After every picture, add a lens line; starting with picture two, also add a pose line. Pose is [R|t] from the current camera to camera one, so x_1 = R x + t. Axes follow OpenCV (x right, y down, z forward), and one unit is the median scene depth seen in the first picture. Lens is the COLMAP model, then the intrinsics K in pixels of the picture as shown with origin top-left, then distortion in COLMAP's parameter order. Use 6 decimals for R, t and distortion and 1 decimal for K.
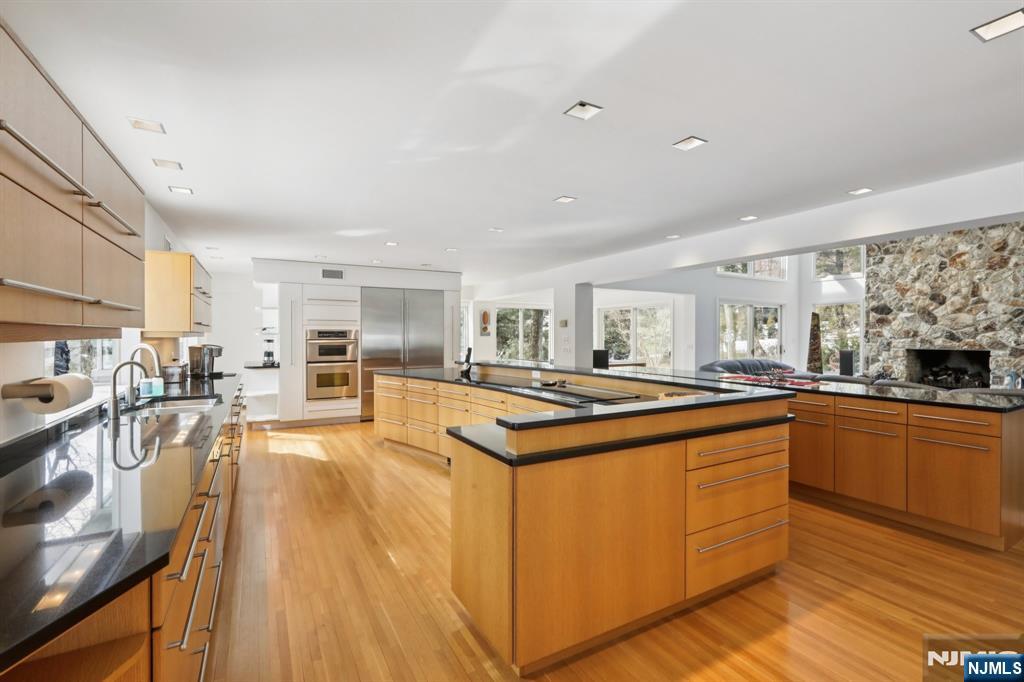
lens RADIAL K [[459.5, 0, 512.0], [0, 459.5, 341.0], [0, 0, 1]] dist [-0.001270, -0.000163]
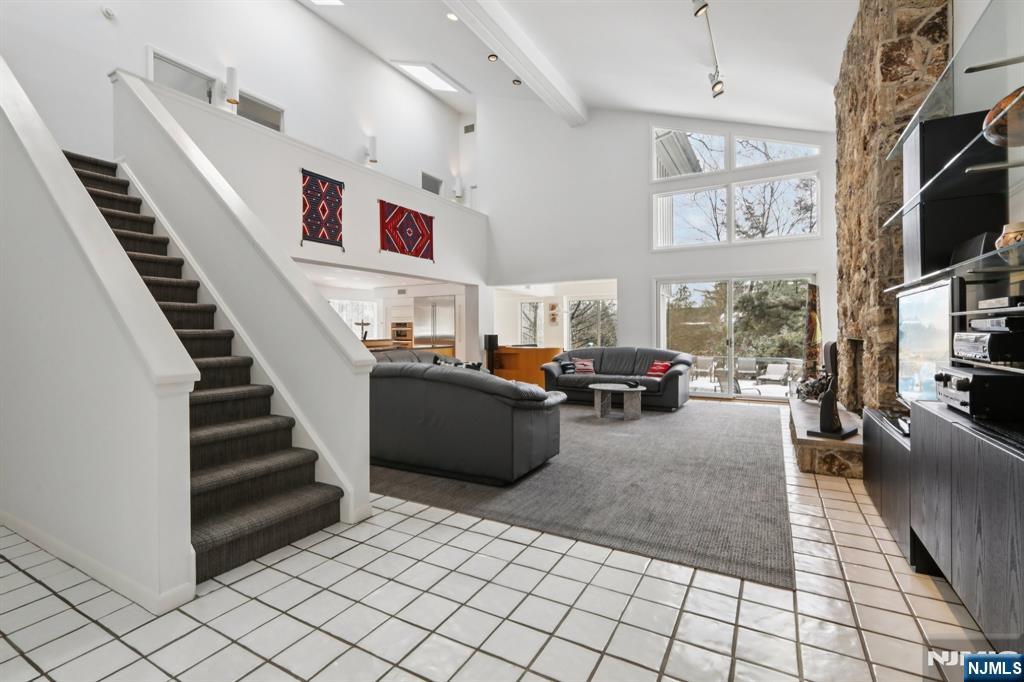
lens RADIAL K [[459.5, 0, 512.0], [0, 459.5, 341.0], [0, 0, 1]] dist [-0.001270, -0.000163]
pose [[0.522397, 0.018775, -0.852495, 1.402595], [-0.004632, 0.999805, 0.019181, 0.010887], [0.852690, -0.006071, 0.522383, 0.445518]]
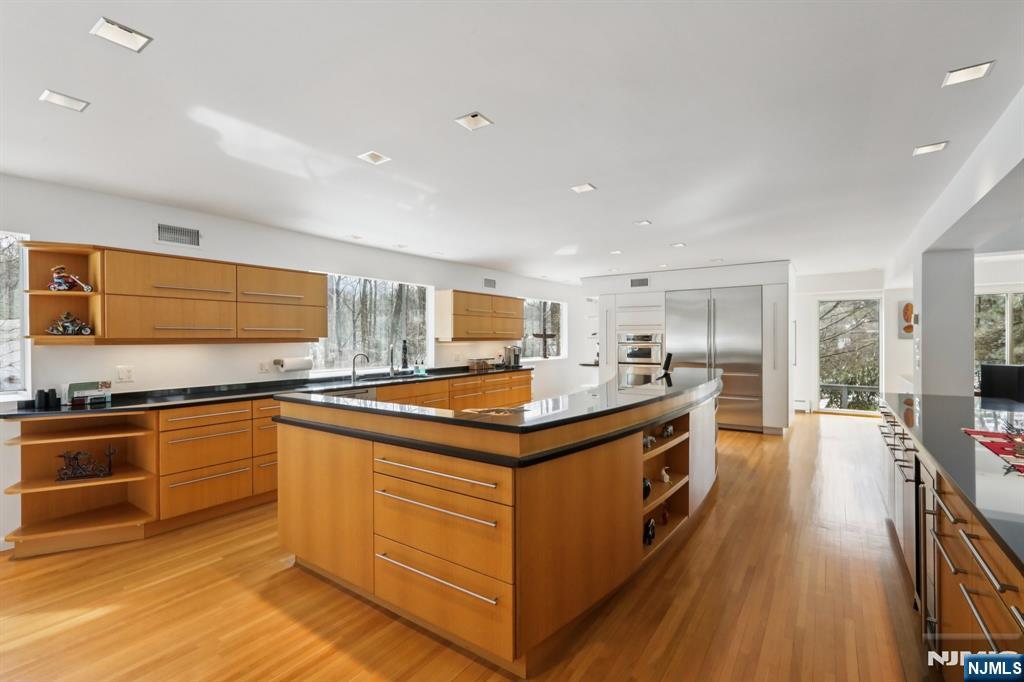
lens RADIAL K [[455.2, 0, 508.6], [0, 455.2, 342.9], [0, 0, 1]] dist [-0.000836, 0.000023]
pose [[0.429465, 0.006400, -0.903061, 0.463190], [-0.006687, 0.999970, 0.003907, -0.005561], [0.903059, 0.004361, 0.429495, 0.265379]]
